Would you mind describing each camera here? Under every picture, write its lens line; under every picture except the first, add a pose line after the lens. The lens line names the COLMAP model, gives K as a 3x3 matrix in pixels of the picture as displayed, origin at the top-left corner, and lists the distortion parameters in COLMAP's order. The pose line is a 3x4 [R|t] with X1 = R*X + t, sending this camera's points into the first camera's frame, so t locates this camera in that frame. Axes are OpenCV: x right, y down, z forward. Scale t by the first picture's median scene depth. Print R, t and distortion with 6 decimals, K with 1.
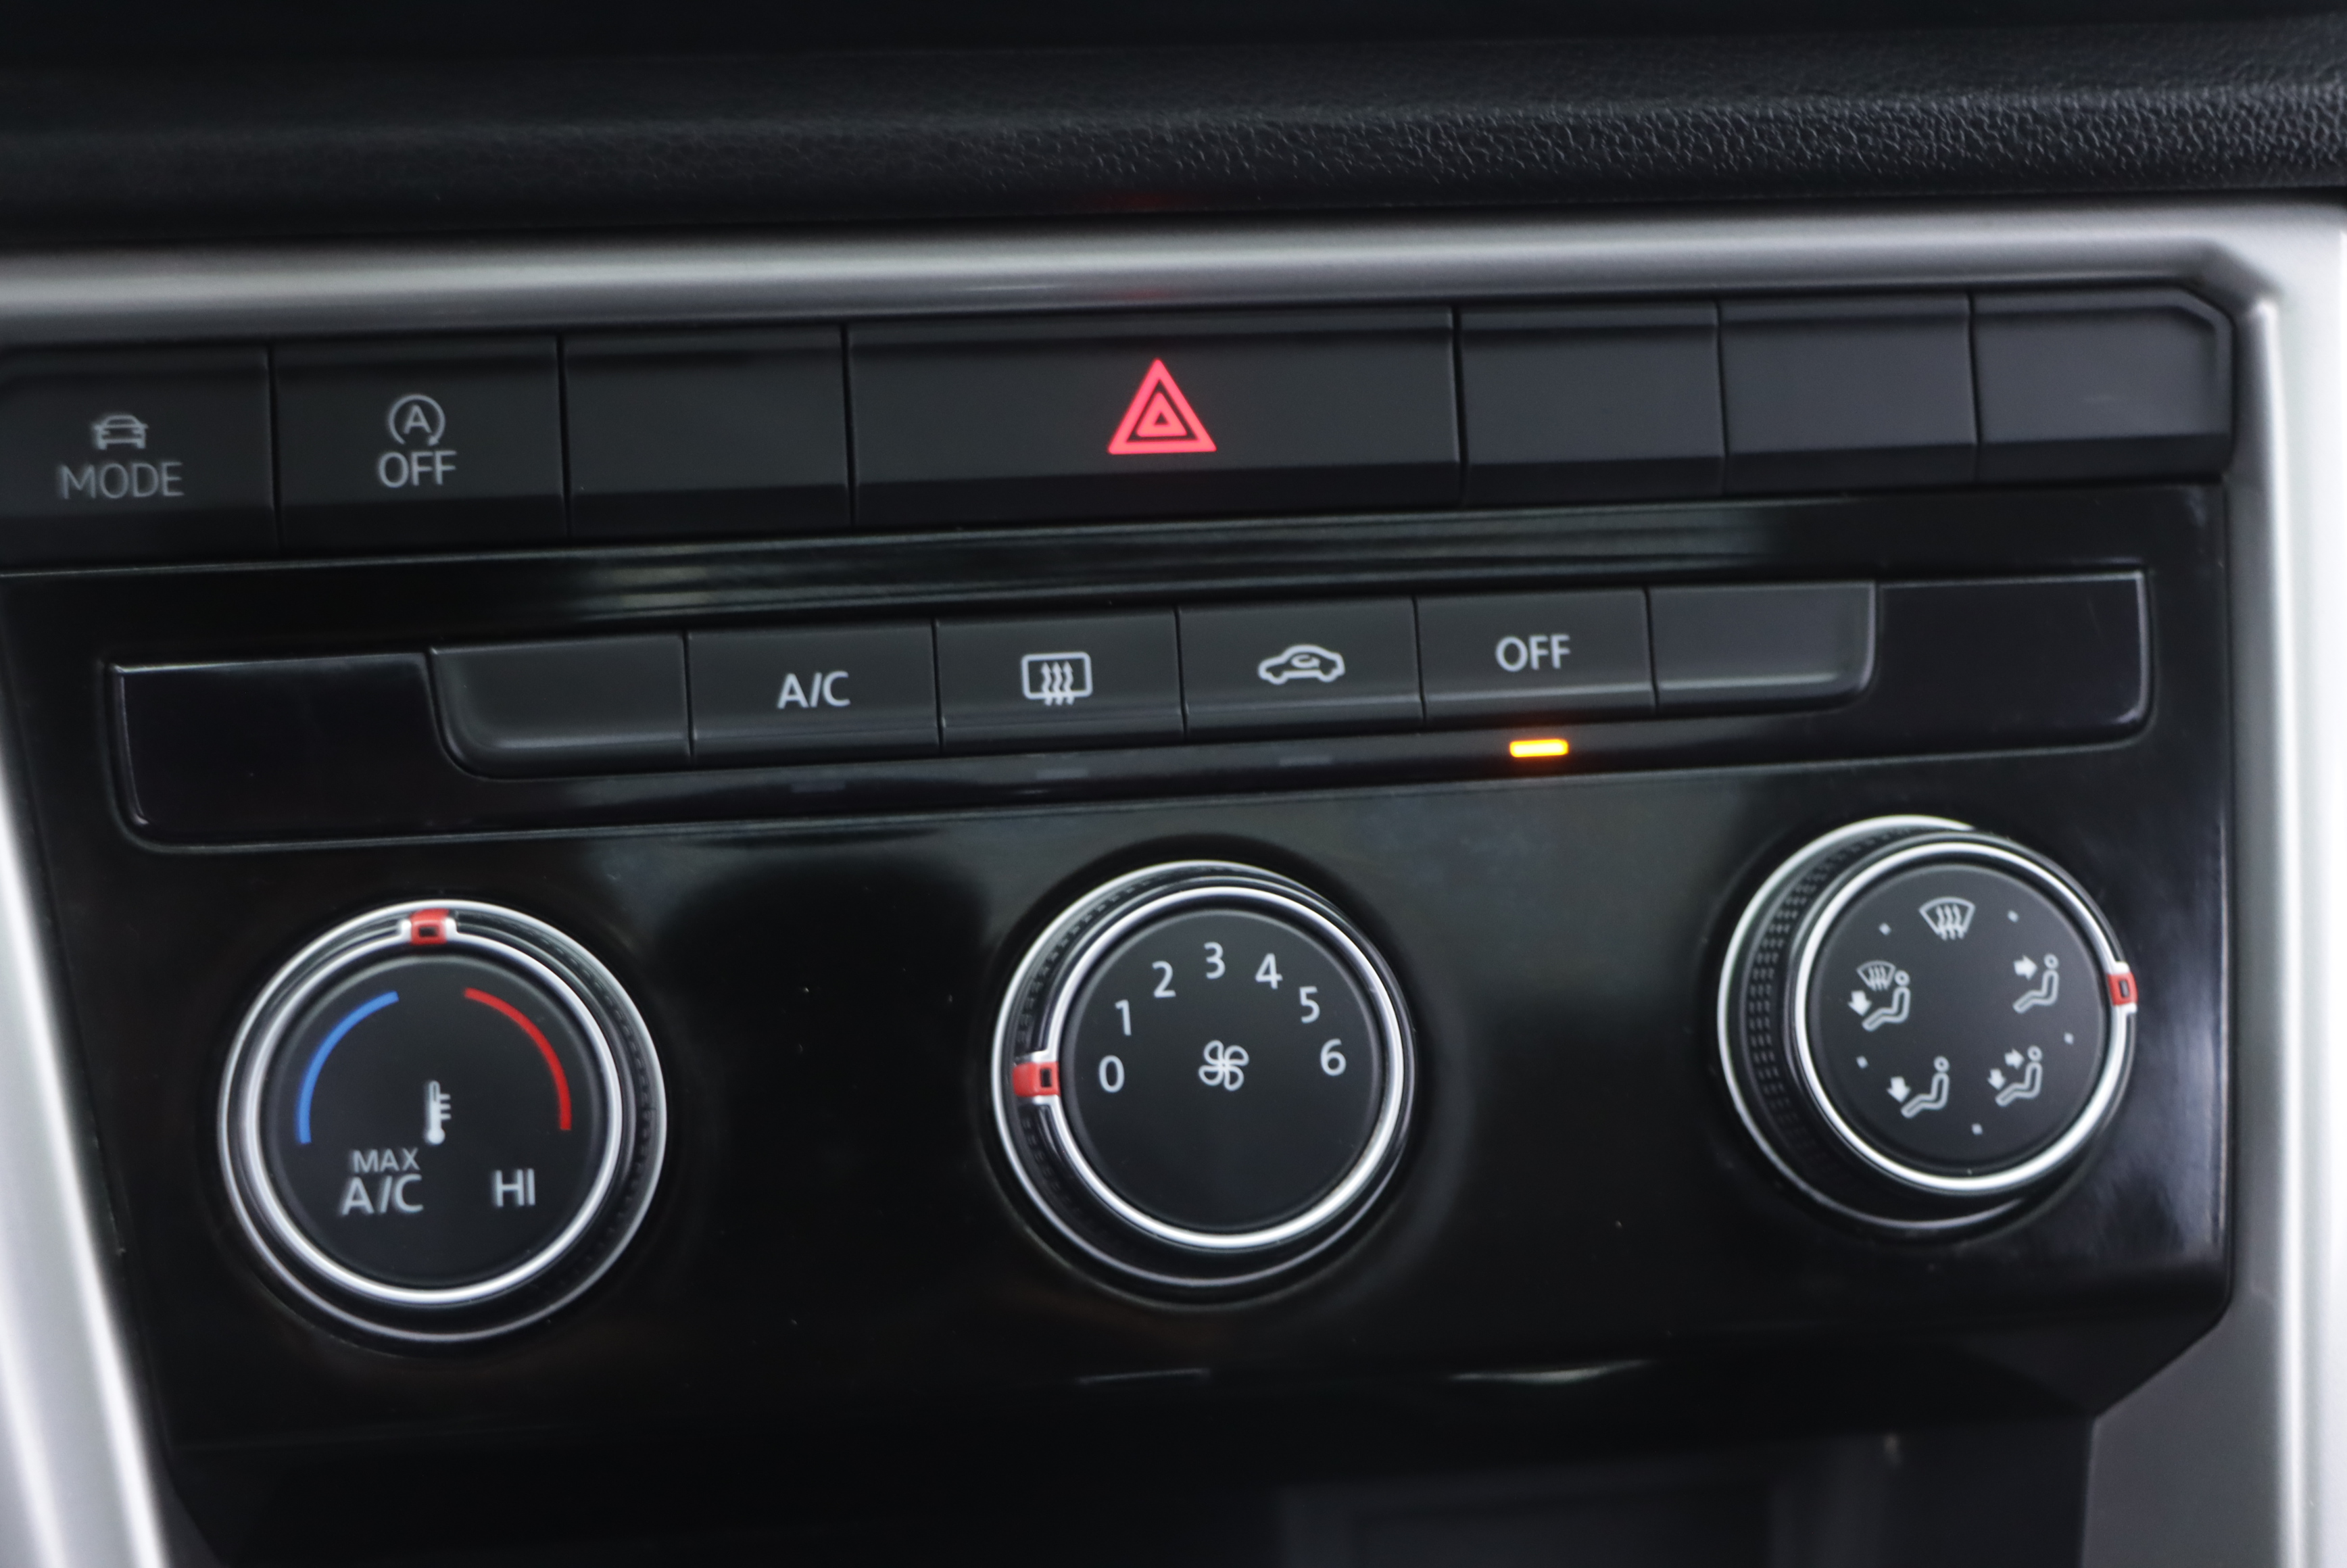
lens RADIAL K [[3439.4, 0, 1235.2], [0, 3439.4, 668.7], [0, 0, 1]] dist [-0.091353, 0.000000]
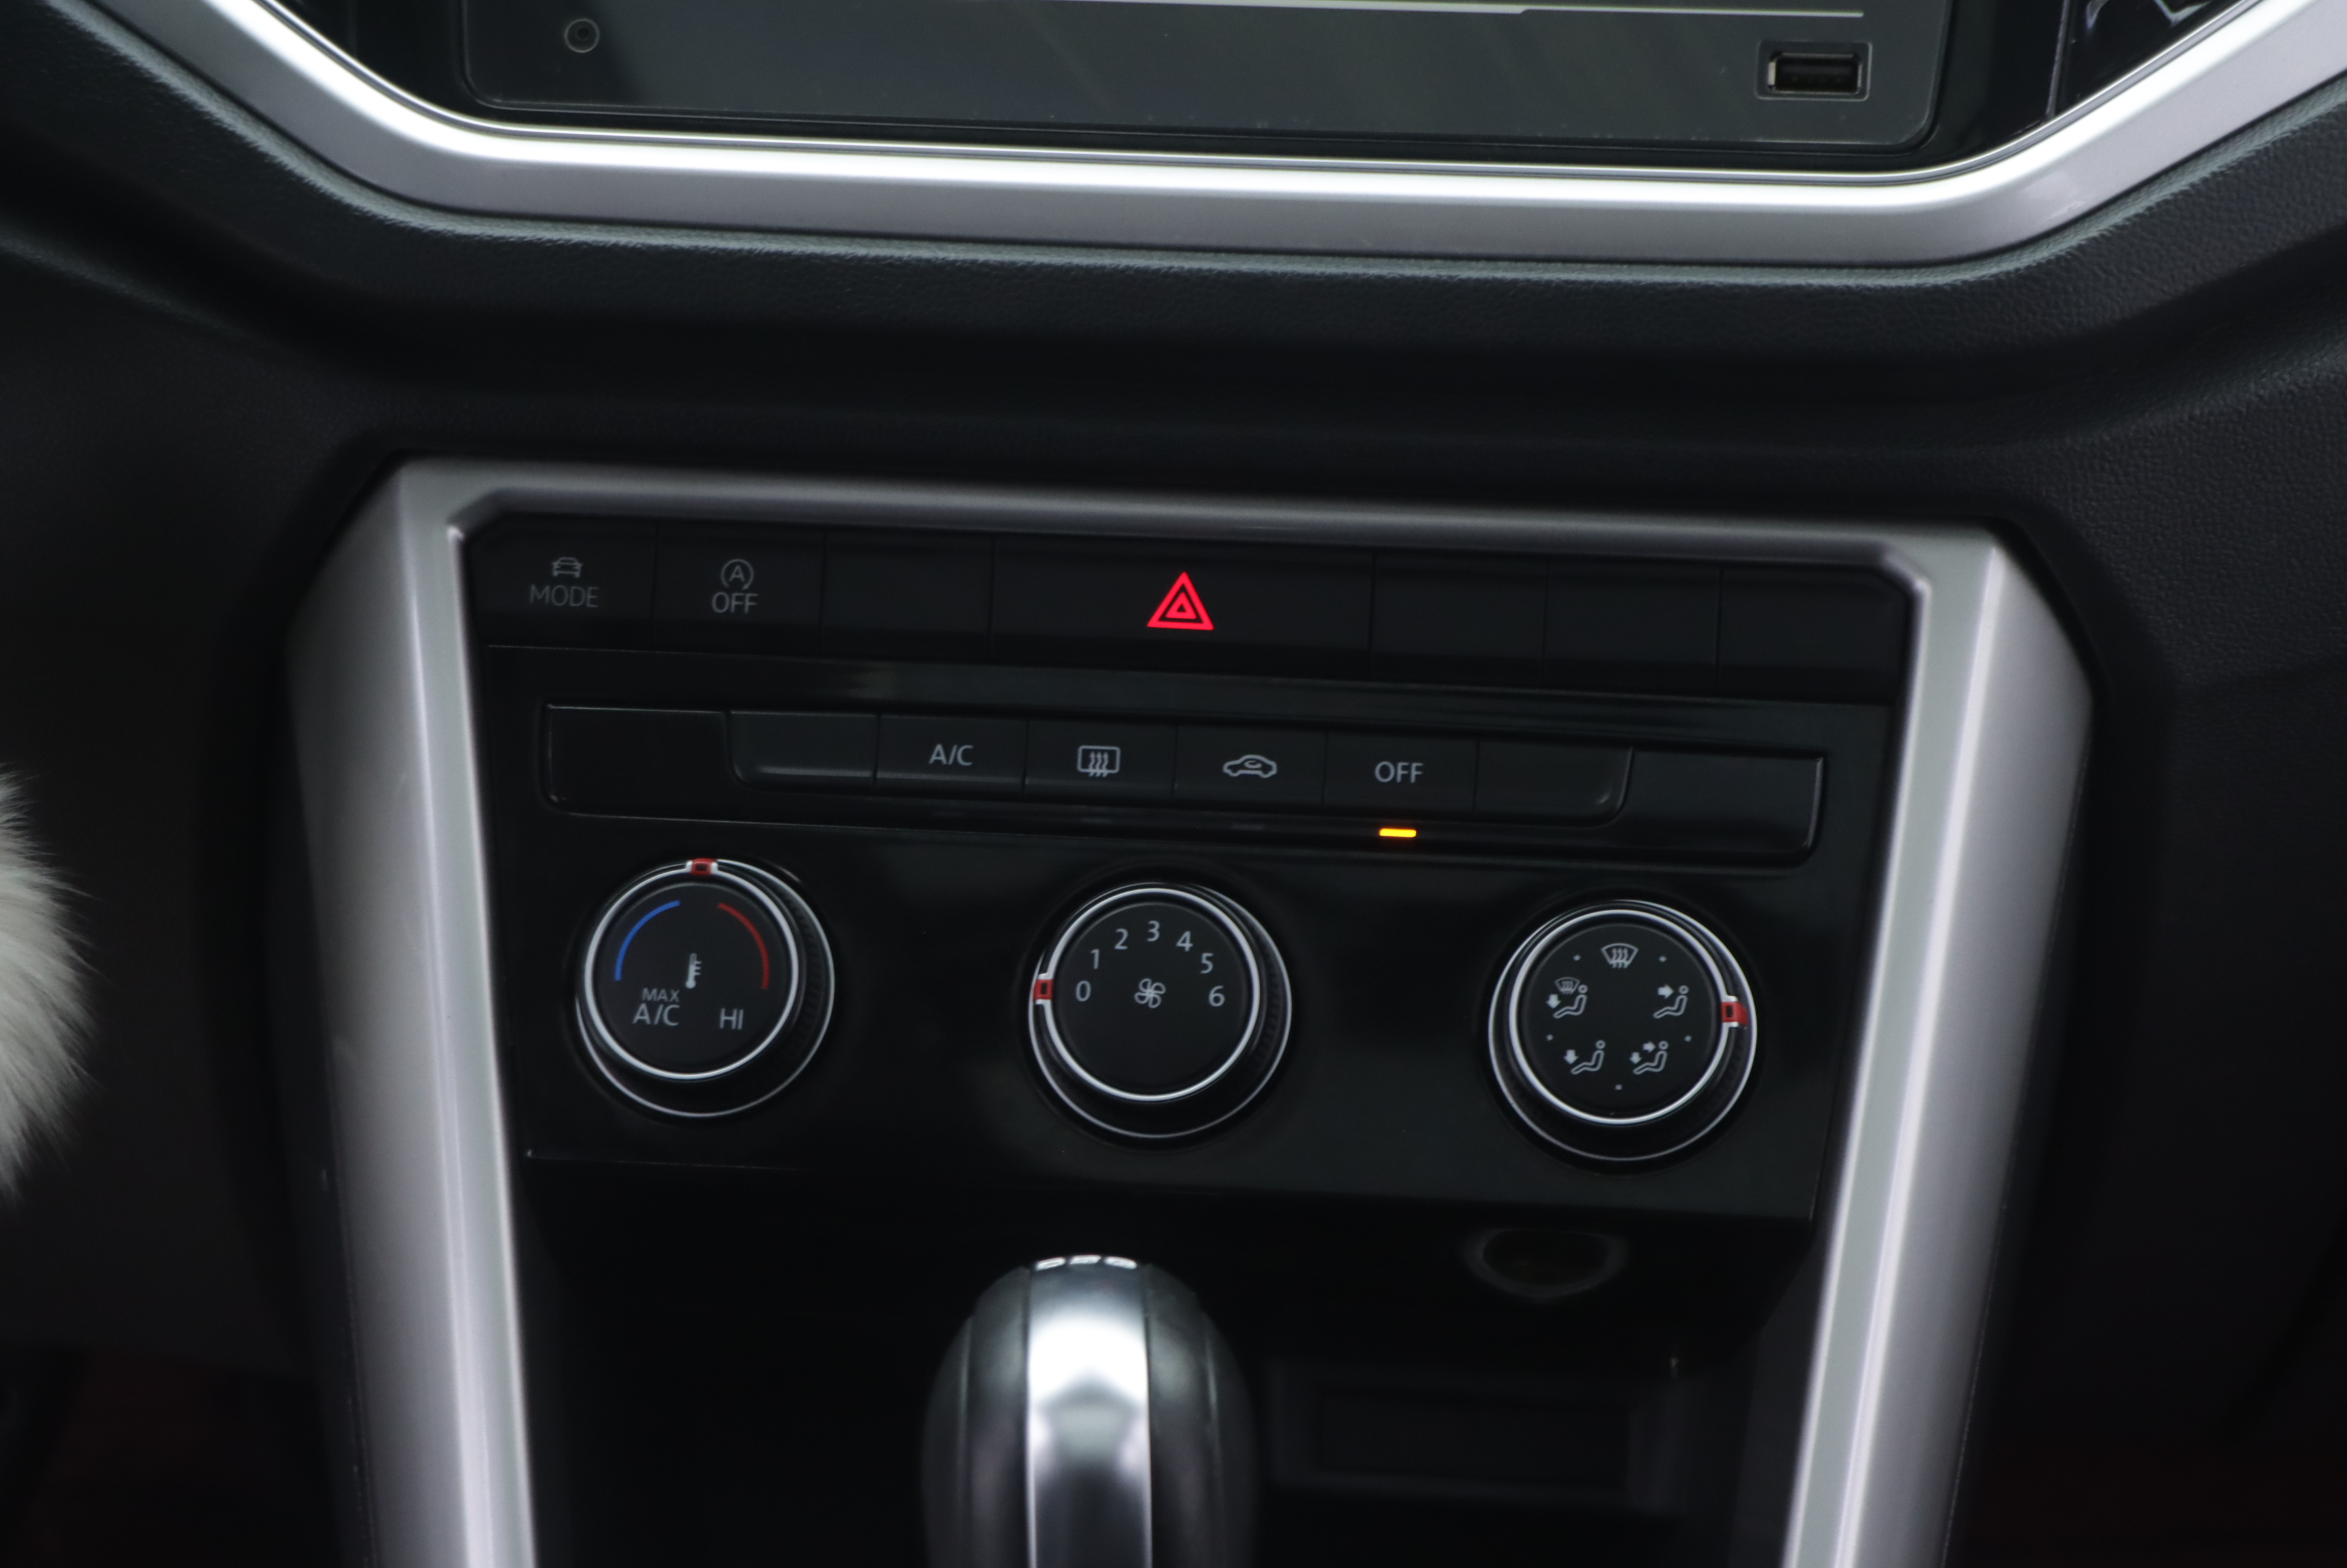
lens RADIAL K [[6422.5, 0, 1235.4], [0, 6422.5, 828.1], [0, 0, 1]] dist [0.339165, 0.000000]
pose [[0.956678, 0.080120, -0.279908, 0.875958], [-0.096987, 0.994179, -0.046914, 0.173129], [0.274520, 0.072029, 0.958880, -1.923094]]
